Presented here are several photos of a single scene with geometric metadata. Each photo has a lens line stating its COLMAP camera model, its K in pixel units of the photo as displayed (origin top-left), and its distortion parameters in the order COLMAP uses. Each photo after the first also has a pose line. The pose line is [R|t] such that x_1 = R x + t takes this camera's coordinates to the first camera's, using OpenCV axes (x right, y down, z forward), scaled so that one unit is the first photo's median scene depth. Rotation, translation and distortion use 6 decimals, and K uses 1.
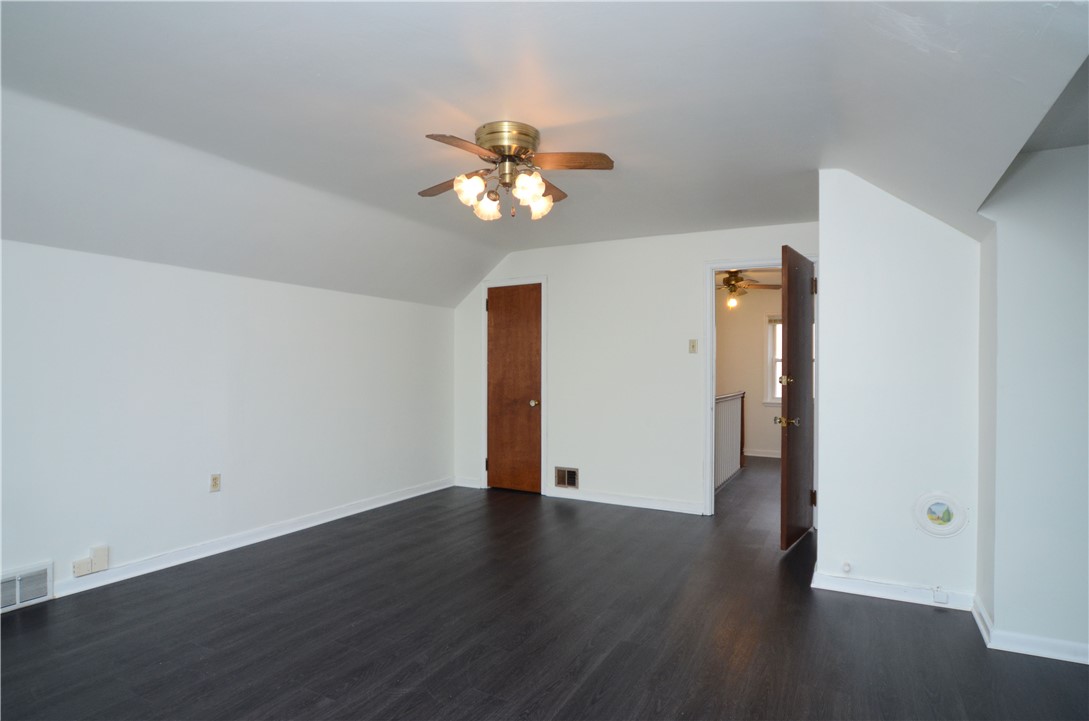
lens RADIAL K [[579.4, 0, 542.5], [0, 579.4, 373.4], [0, 0, 1]] dist [-0.002016, 0.000207]
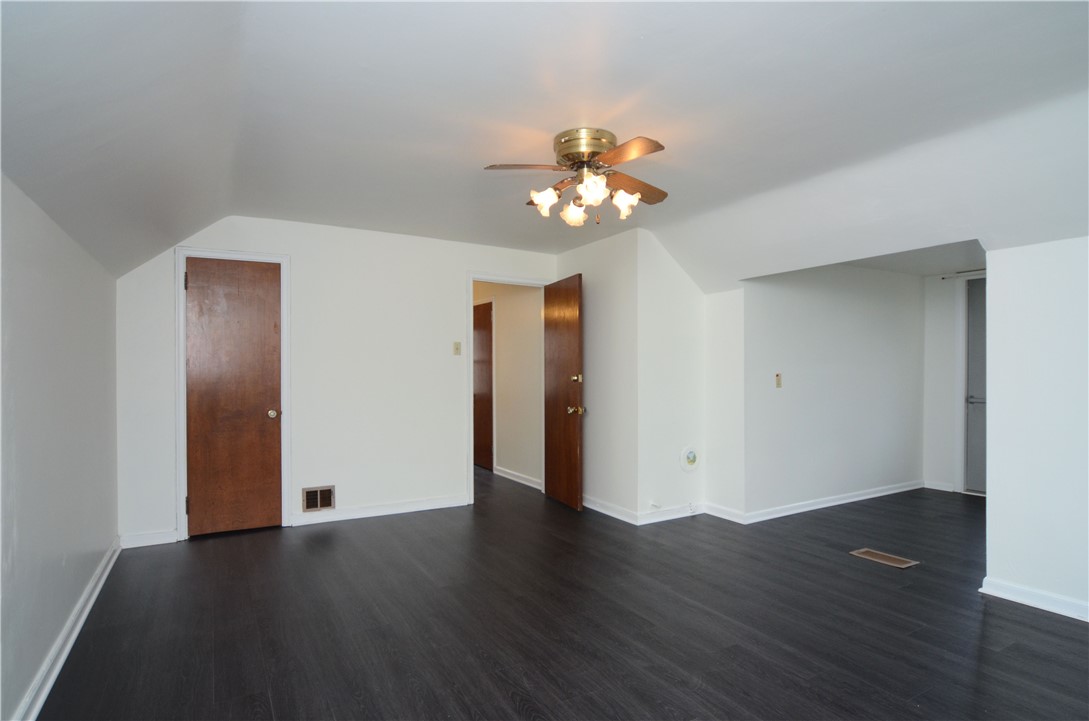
lens RADIAL K [[581.3, 0, 544.5], [0, 581.3, 360.5], [0, 0, 1]] dist [-0.002482, -0.000188]
pose [[0.529262, 0.008312, 0.848418, -0.506515], [0.009710, 0.999827, -0.015853, -0.005125], [-0.848403, 0.016628, 0.529089, 0.267929]]
